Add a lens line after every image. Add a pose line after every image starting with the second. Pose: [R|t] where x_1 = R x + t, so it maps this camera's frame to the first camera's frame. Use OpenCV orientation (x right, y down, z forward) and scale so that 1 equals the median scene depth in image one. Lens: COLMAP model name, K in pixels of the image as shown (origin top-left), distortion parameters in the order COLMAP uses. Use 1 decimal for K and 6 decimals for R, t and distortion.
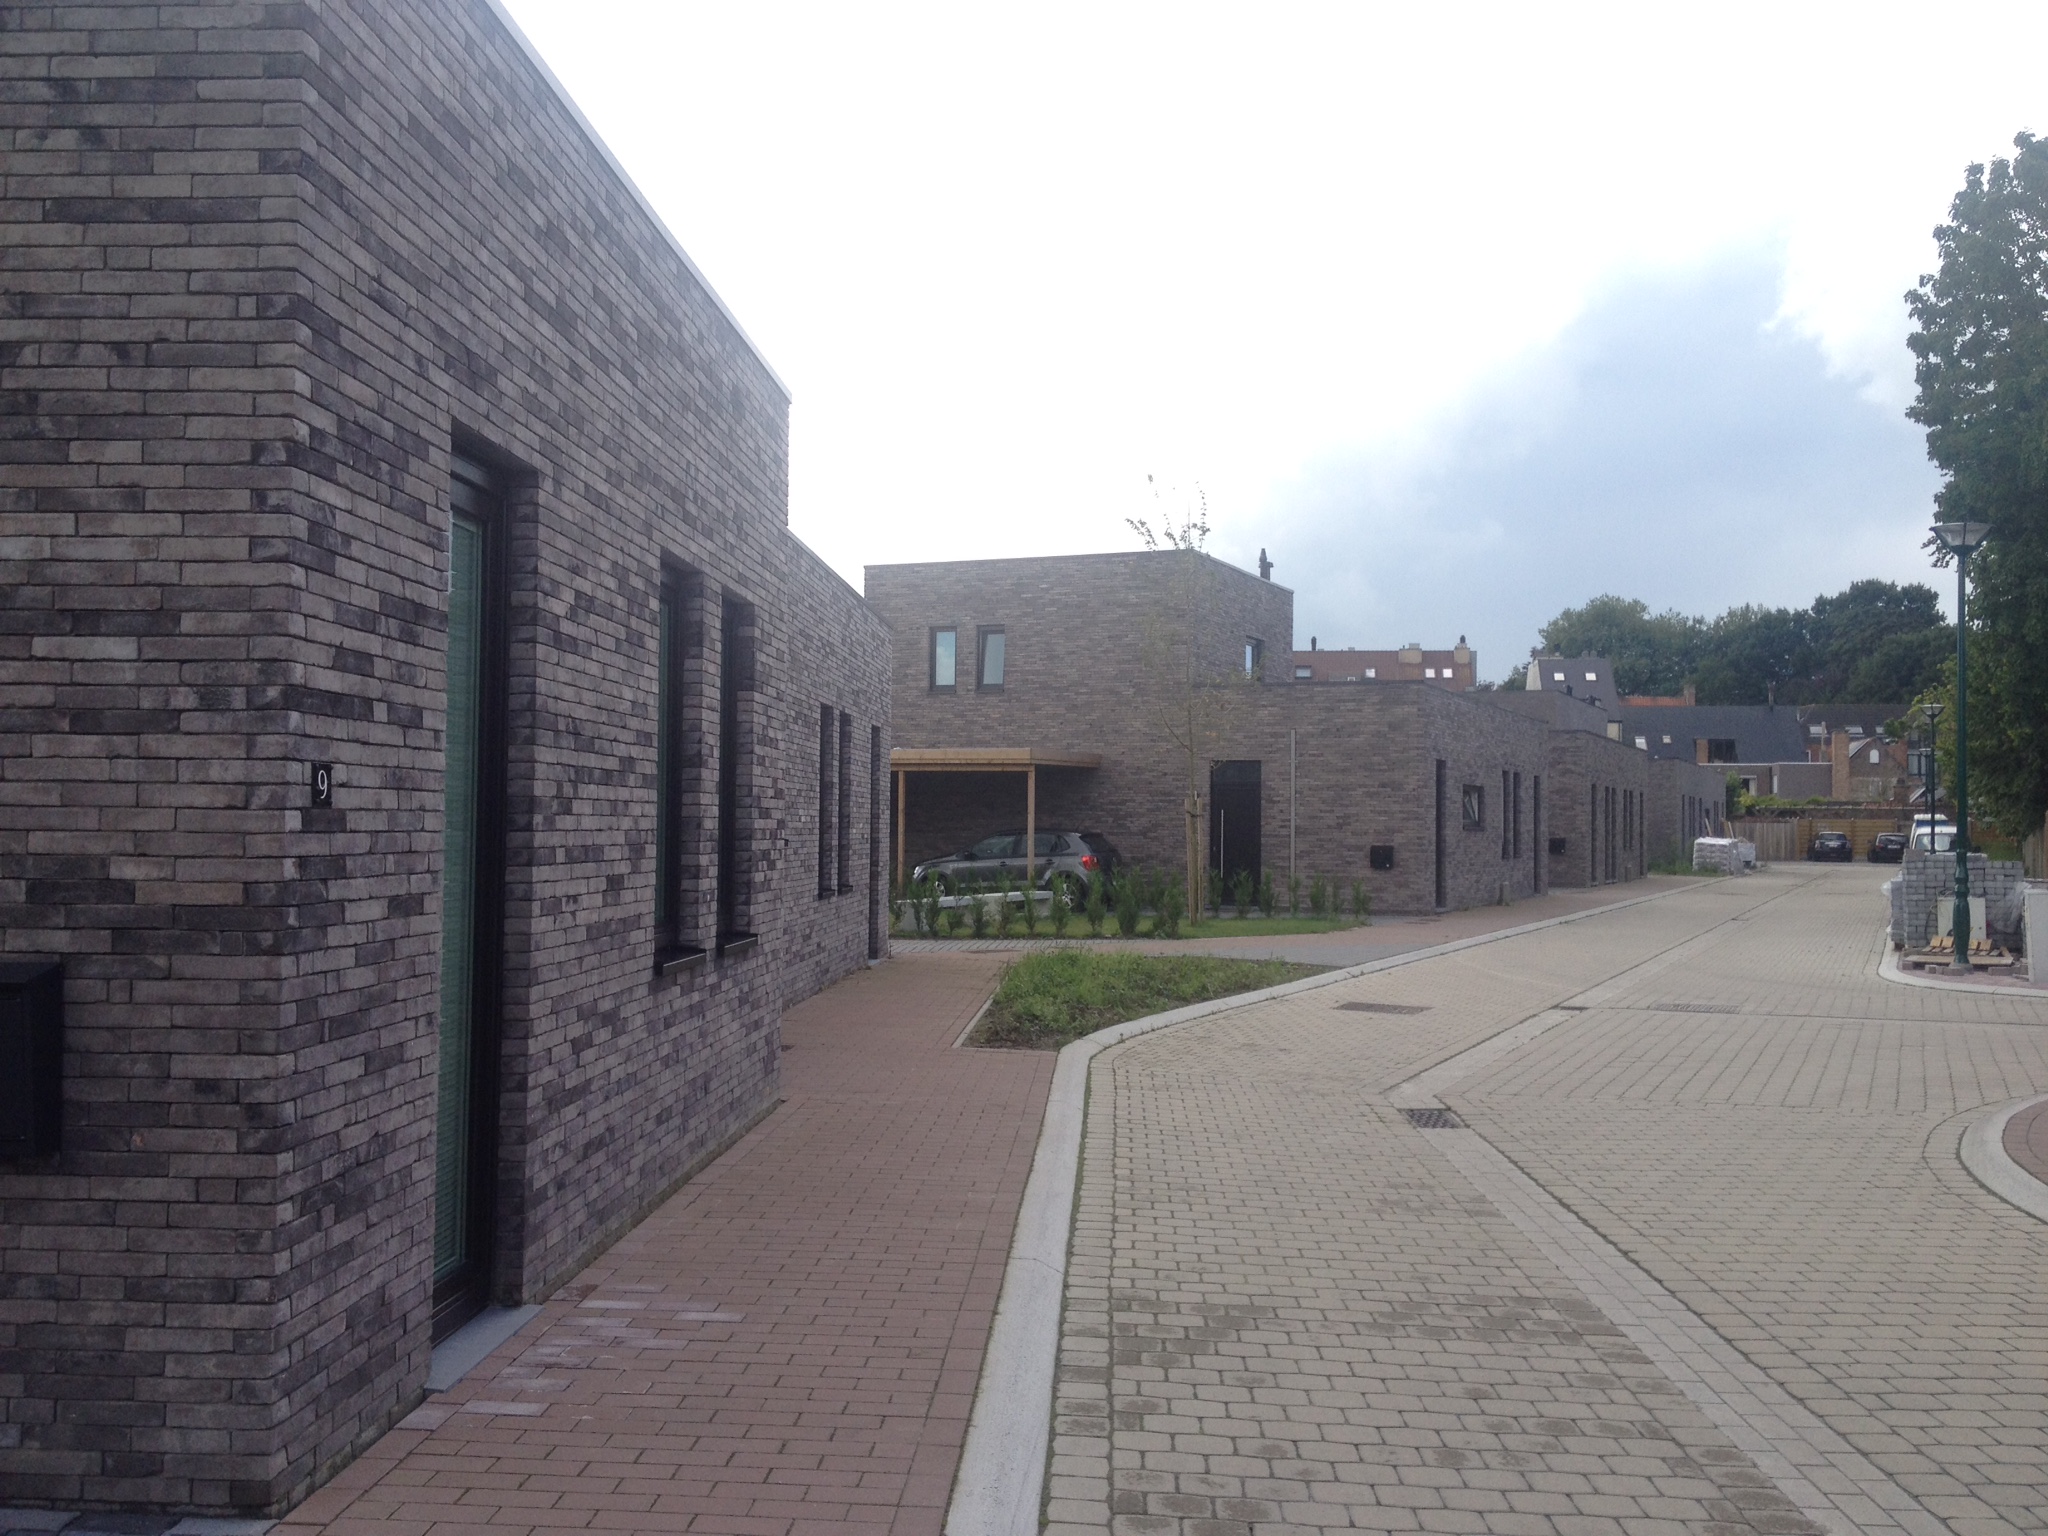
lens RADIAL K [[1890.2, 0, 1028.5], [0, 1890.2, 776.8], [0, 0, 1]] dist [0.153767, -0.344465]
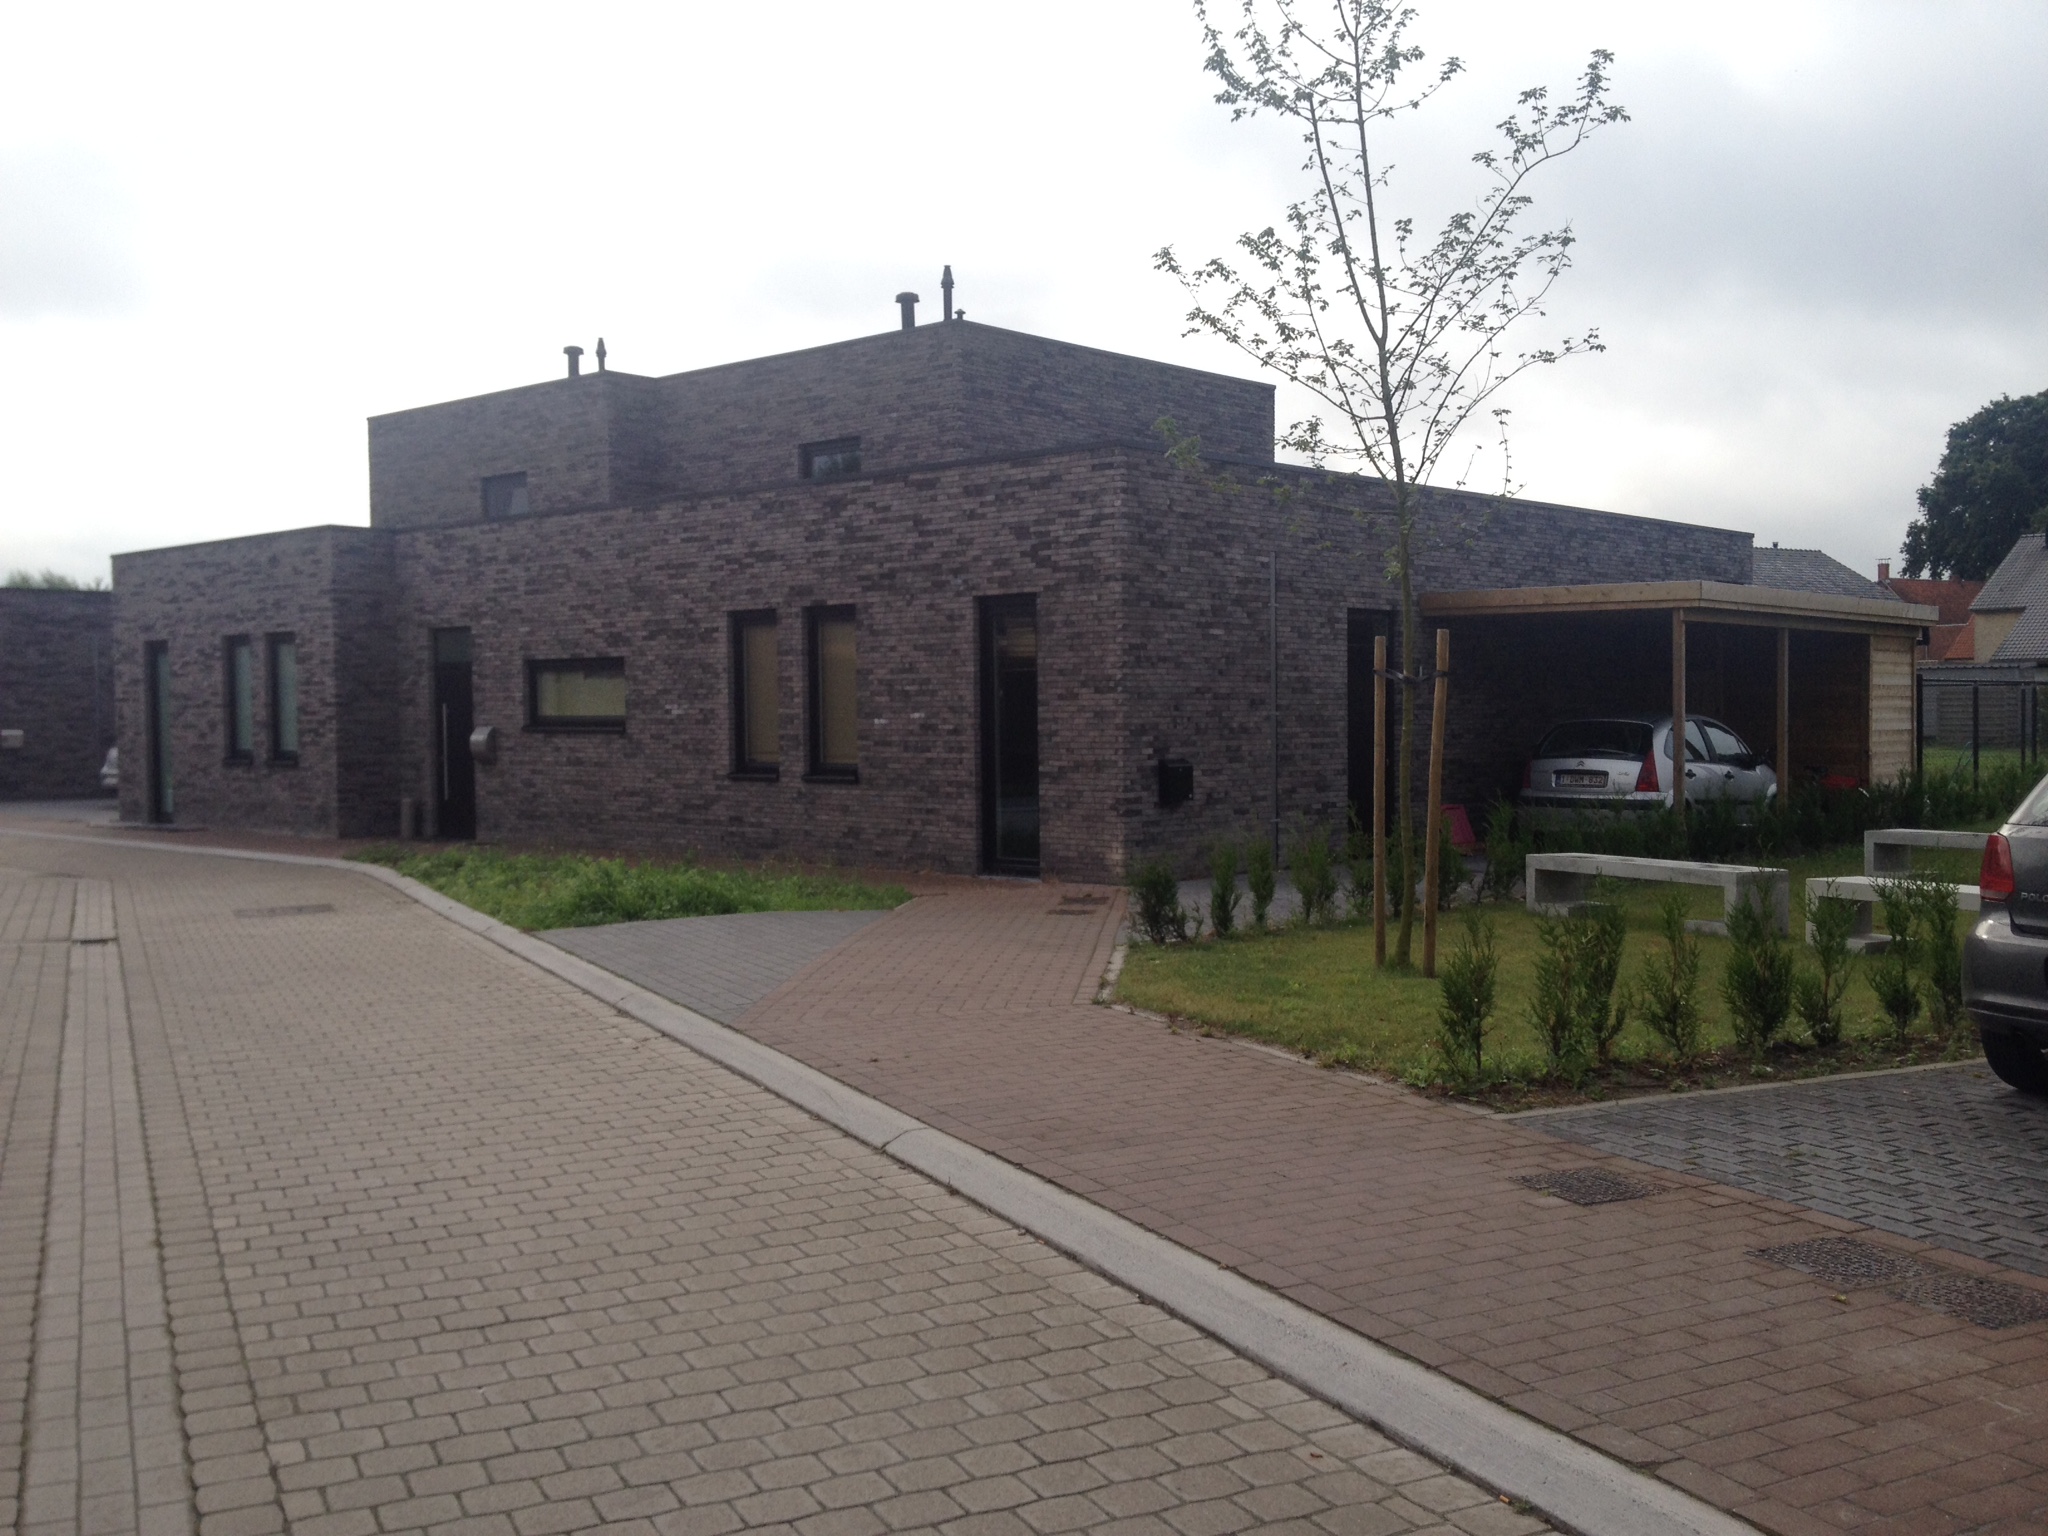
lens RADIAL K [[1872.3, 0, 1029.6], [0, 1872.3, 774.1], [0, 0, 1]] dist [0.153888, -0.327004]
pose [[-0.633825, 0.017505, -0.773278, 0.354369], [0.019057, 0.999794, 0.007012, 0.029792], [0.773242, -0.010292, -0.634028, 0.995275]]
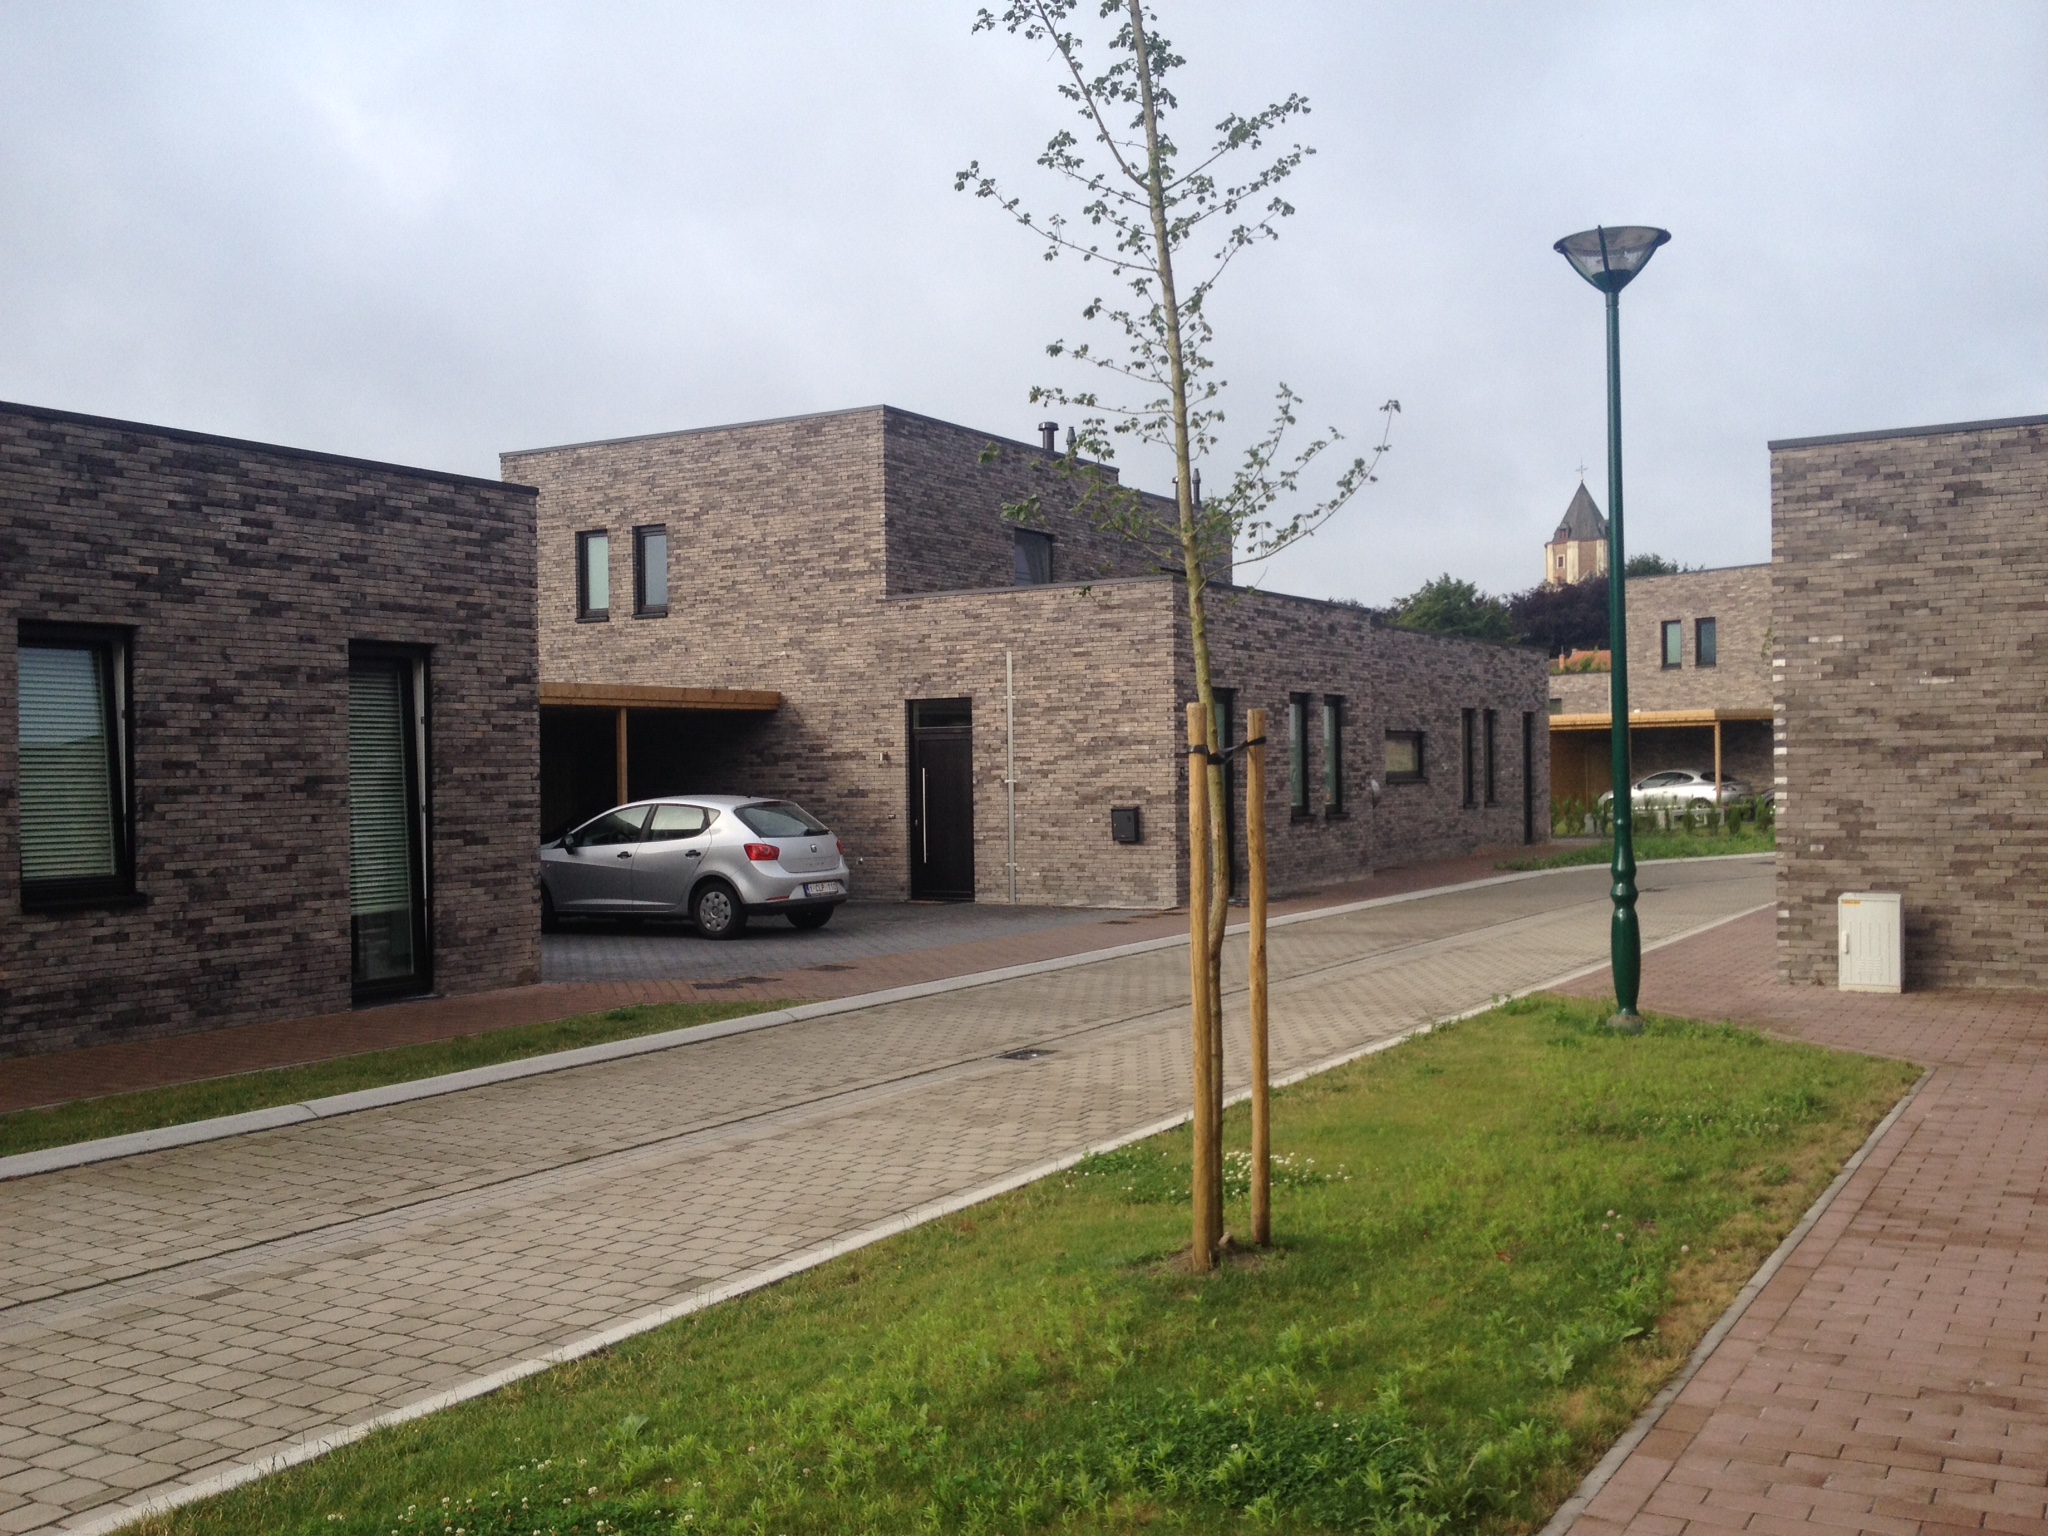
lens RADIAL K [[1886.5, 0, 1034.6], [0, 1886.5, 772.4], [0, 0, 1]] dist [0.120515, -0.266579]
pose [[0.877797, -0.025282, -0.478365, 0.232304], [0.039038, 0.999060, 0.018832, -0.014191], [0.477440, -0.035205, 0.877959, -0.494851]]
